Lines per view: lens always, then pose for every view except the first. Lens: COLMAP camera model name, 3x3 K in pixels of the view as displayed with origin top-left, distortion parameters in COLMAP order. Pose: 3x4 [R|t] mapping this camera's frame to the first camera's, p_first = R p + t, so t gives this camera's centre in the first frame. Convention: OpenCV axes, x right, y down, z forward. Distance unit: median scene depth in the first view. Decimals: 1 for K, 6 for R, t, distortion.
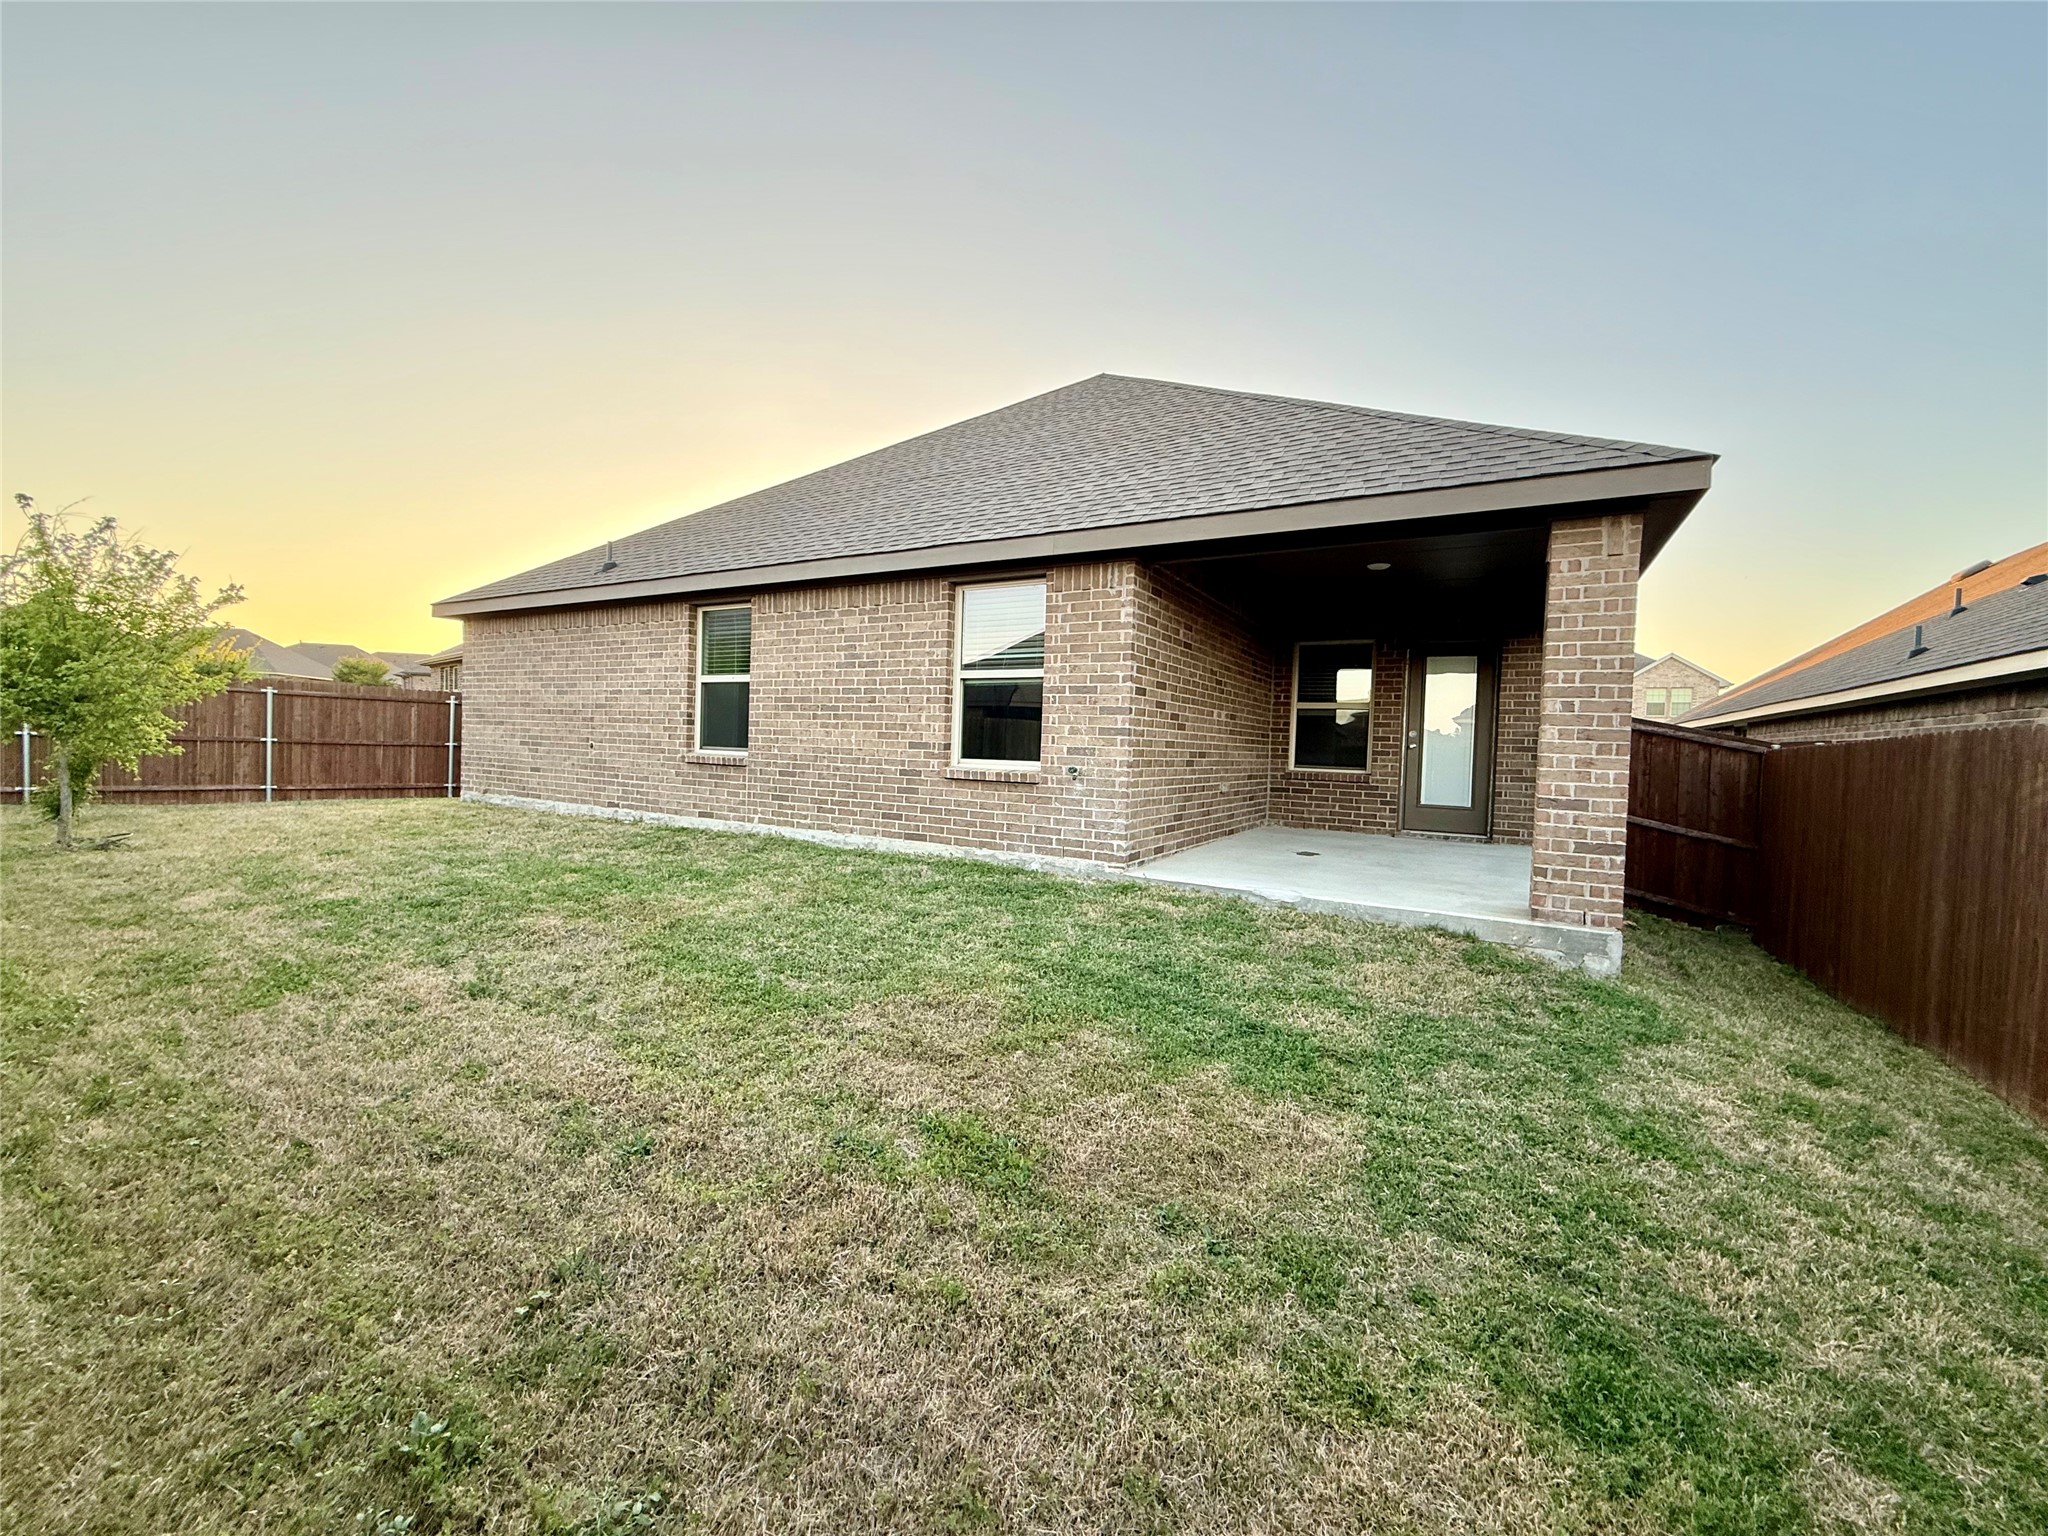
lens RADIAL K [[824.1, 0, 1021.3], [0, 824.1, 766.2], [0, 0, 1]] dist [-0.002013, -0.000280]
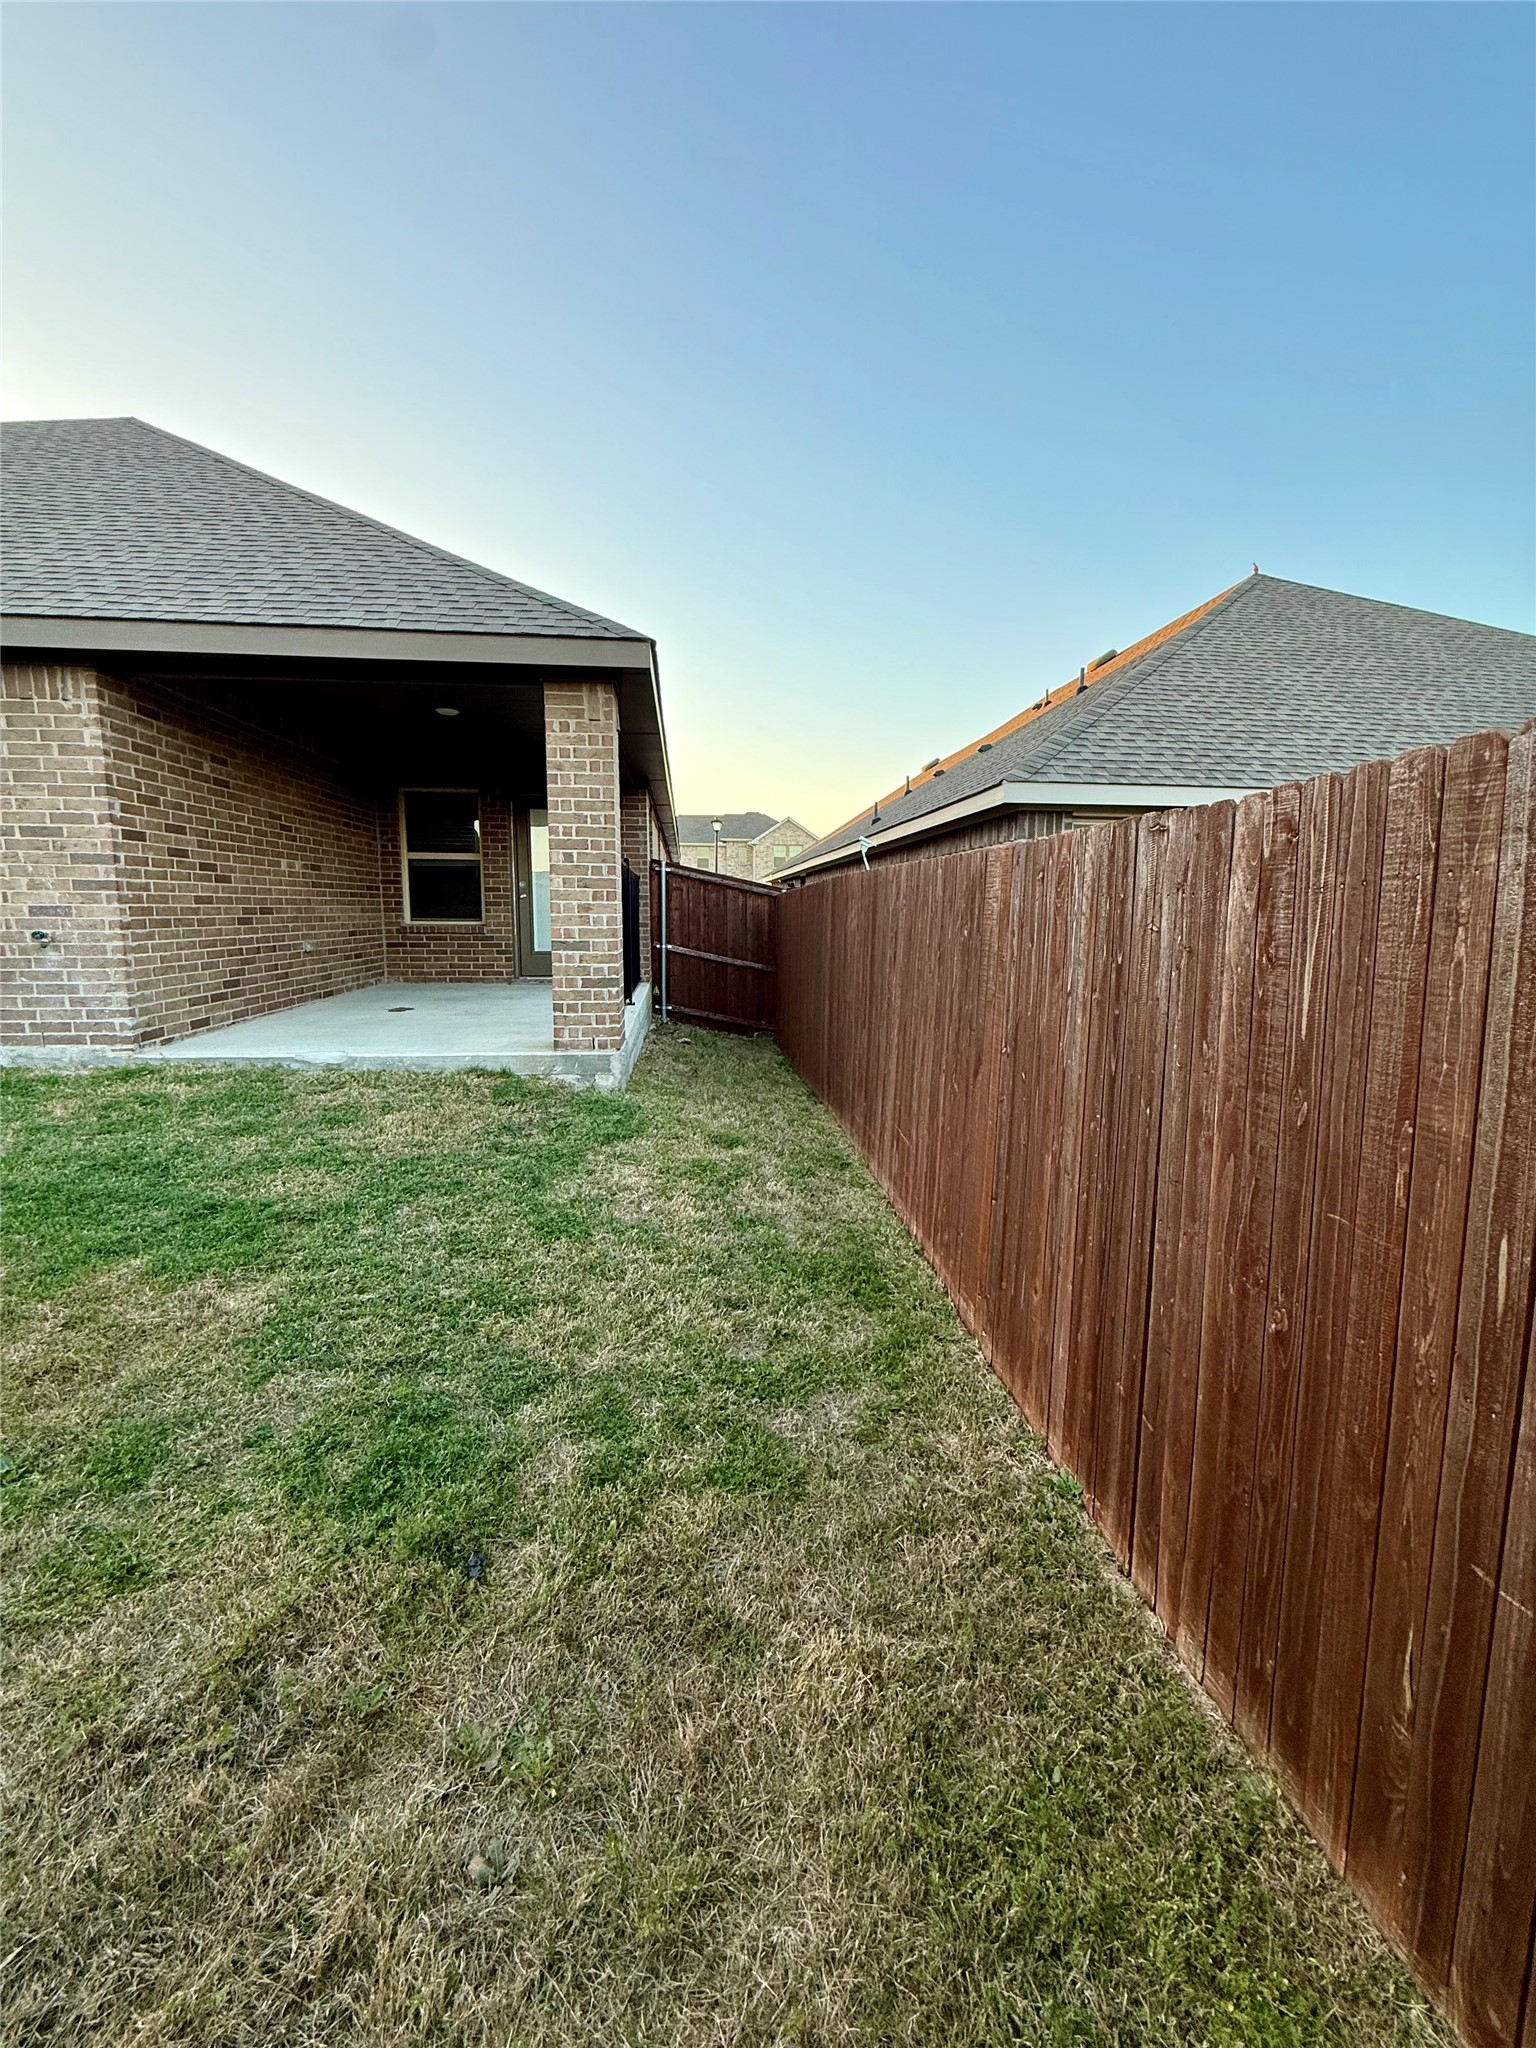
lens RADIAL K [[824.1, 0, 771.6], [0, 824.1, 1019.8], [0, 0, 1]] dist [-0.002013, -0.000280]
pose [[0.802018, -0.107241, 0.587594, 0.197091], [0.035085, 0.990510, 0.132889, 0.006220], [-0.596269, -0.085964, 0.798169, -0.067282]]
